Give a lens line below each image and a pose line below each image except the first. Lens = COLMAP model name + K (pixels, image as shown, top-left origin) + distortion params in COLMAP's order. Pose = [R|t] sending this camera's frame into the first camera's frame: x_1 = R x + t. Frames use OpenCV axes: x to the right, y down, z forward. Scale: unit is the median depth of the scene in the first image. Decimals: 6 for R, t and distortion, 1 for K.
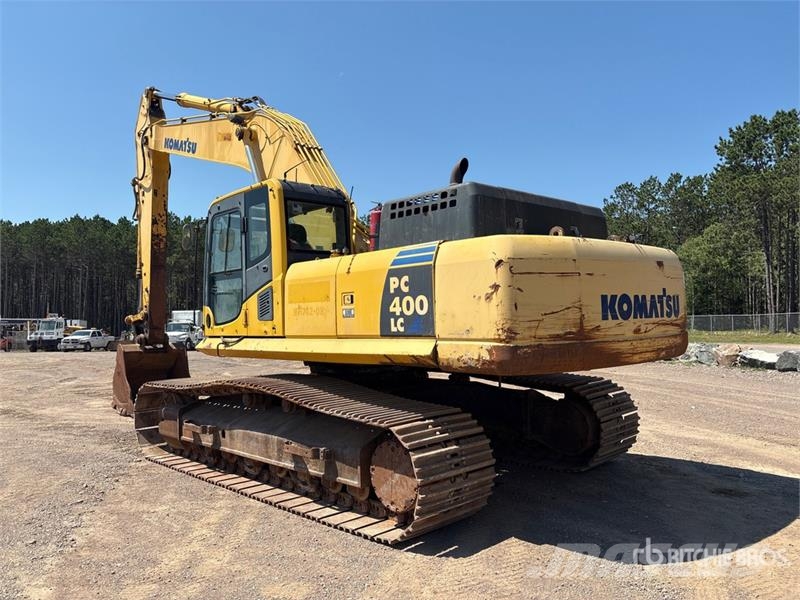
lens RADIAL K [[607.1, 0, 401.1], [0, 607.1, 303.6], [0, 0, 1]] dist [0.088235, -0.110837]
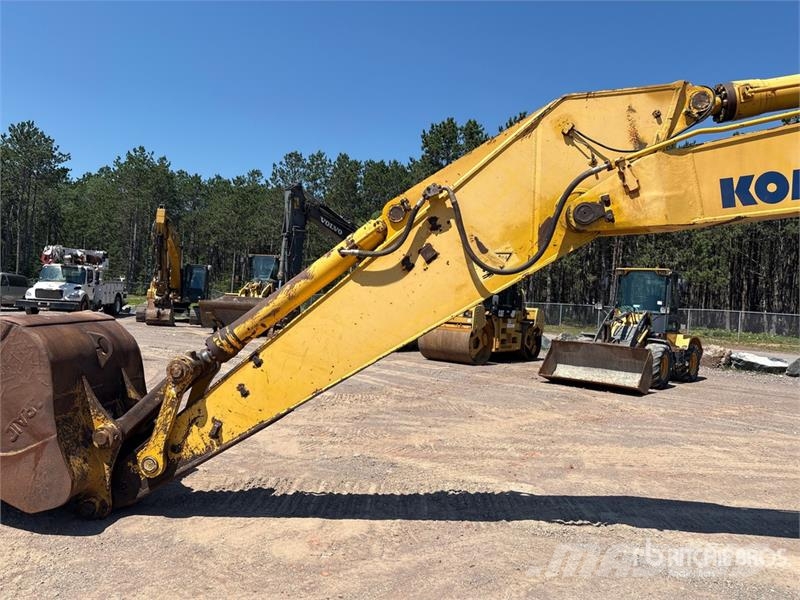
lens RADIAL K [[606.8, 0, 400.0], [0, 606.8, 300.0], [0, 0, 1]] dist [0.067032, -0.077222]
pose [[0.758891, 0.064202, 0.648045, -0.567944], [-0.096761, 0.995199, 0.014716, 0.031469], [-0.643989, -0.073873, 0.761460, 0.655818]]
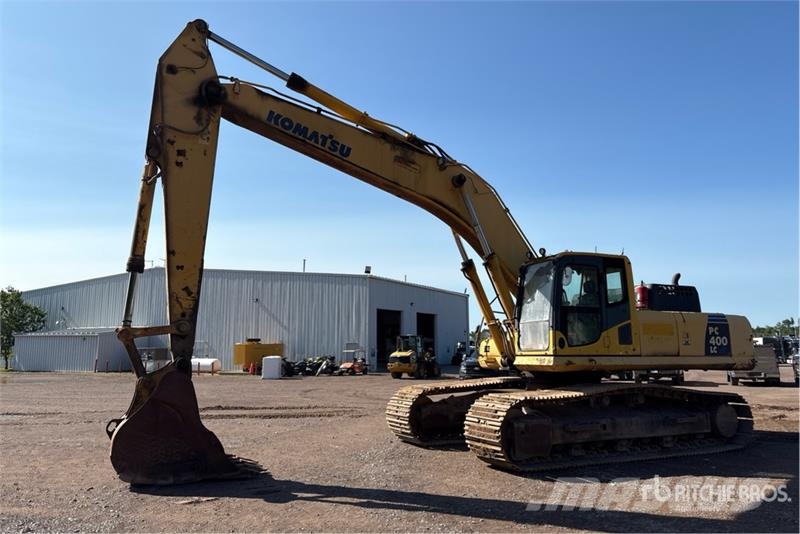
lens RADIAL K [[607.3, 0, 400.0], [0, 607.3, 267.0], [0, 0, 1]] dist [0.008314, 0.000760]
pose [[0.316980, 0.163393, 0.934252, -0.763284], [-0.033114, 0.986355, -0.161270, 0.041286], [-0.947854, 0.020183, 0.318066, 0.431103]]
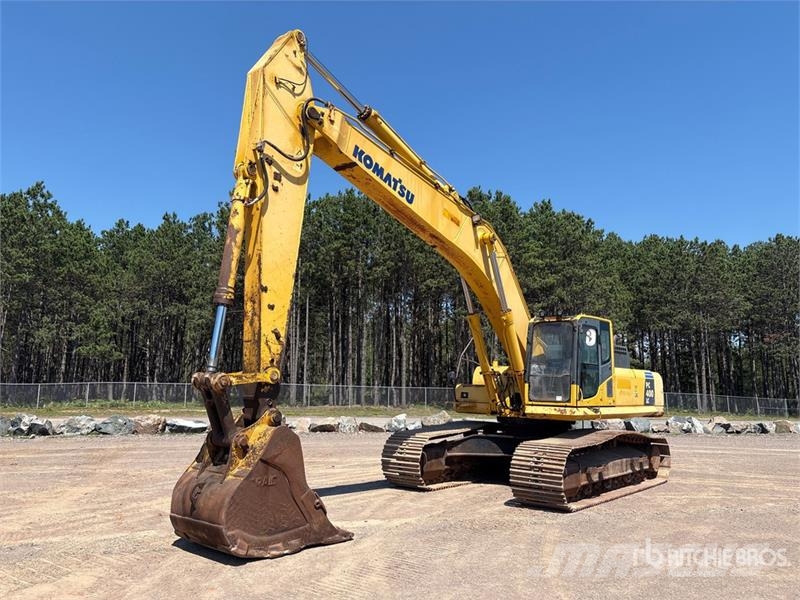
lens RADIAL K [[607.1, 0, 401.1], [0, 607.1, 303.6], [0, 0, 1]] dist [0.088235, -0.110837]
pose [[-0.097500, 0.160184, 0.982260, -0.804622], [-0.043628, 0.985326, -0.165015, 0.033337], [-0.994279, -0.058943, -0.089081, 0.732559]]
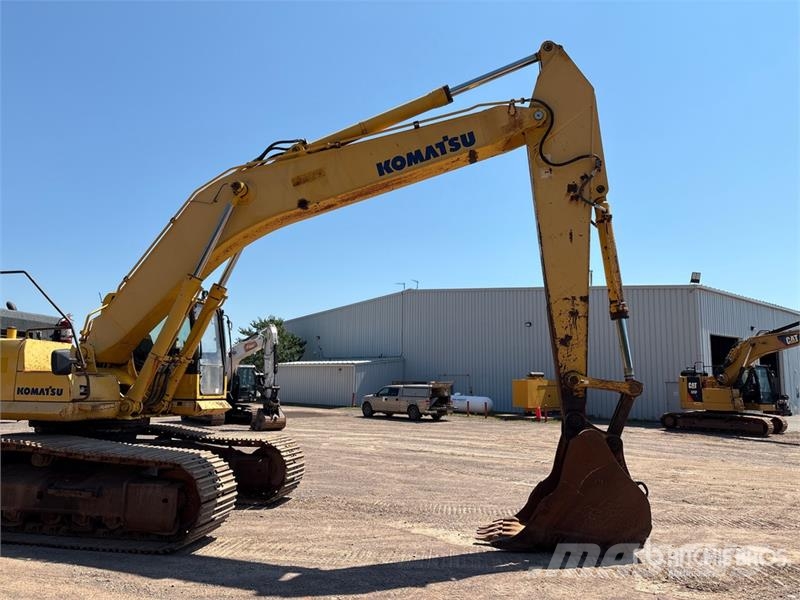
lens RADIAL K [[606.8, 0, 400.0], [0, 606.8, 300.0], [0, 0, 1]] dist [0.067032, -0.077222]
pose [[-0.808687, -0.077384, -0.583126, 0.080800], [0.015256, 0.988217, -0.152299, 0.023531], [0.588041, -0.132058, -0.797978, 1.111291]]
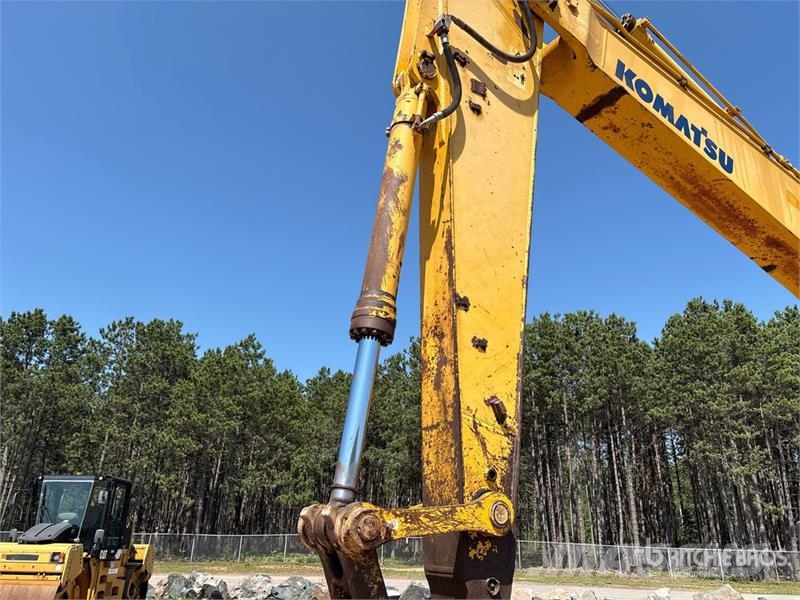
lens RADIAL K [[607.0, 0, 407.2], [0, 607.0, 305.4], [0, 0, 1]] dist [0.058086, -0.076271]
pose [[0.208426, 0.378593, 0.901791, -0.521348], [-0.062021, 0.925301, -0.374128, 0.027227], [-0.976070, 0.022048, 0.216337, 0.770483]]
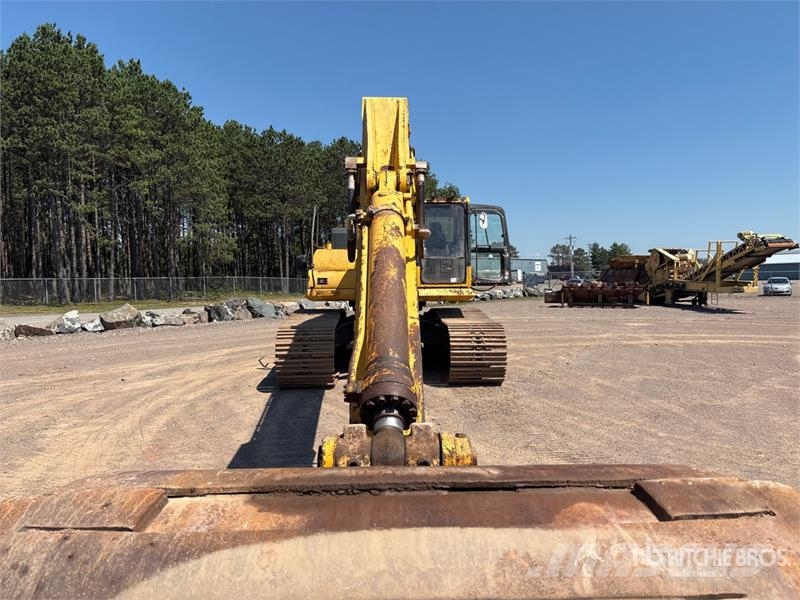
lens RADIAL K [[607.1, 0, 401.1], [0, 607.1, 303.6], [0, 0, 1]] dist [0.088235, -0.110837]
pose [[-0.743253, 0.003551, 0.669001, -0.551915], [0.008209, 0.999959, 0.003812, 0.040791], [-0.668960, 0.008325, -0.743252, 1.039379]]
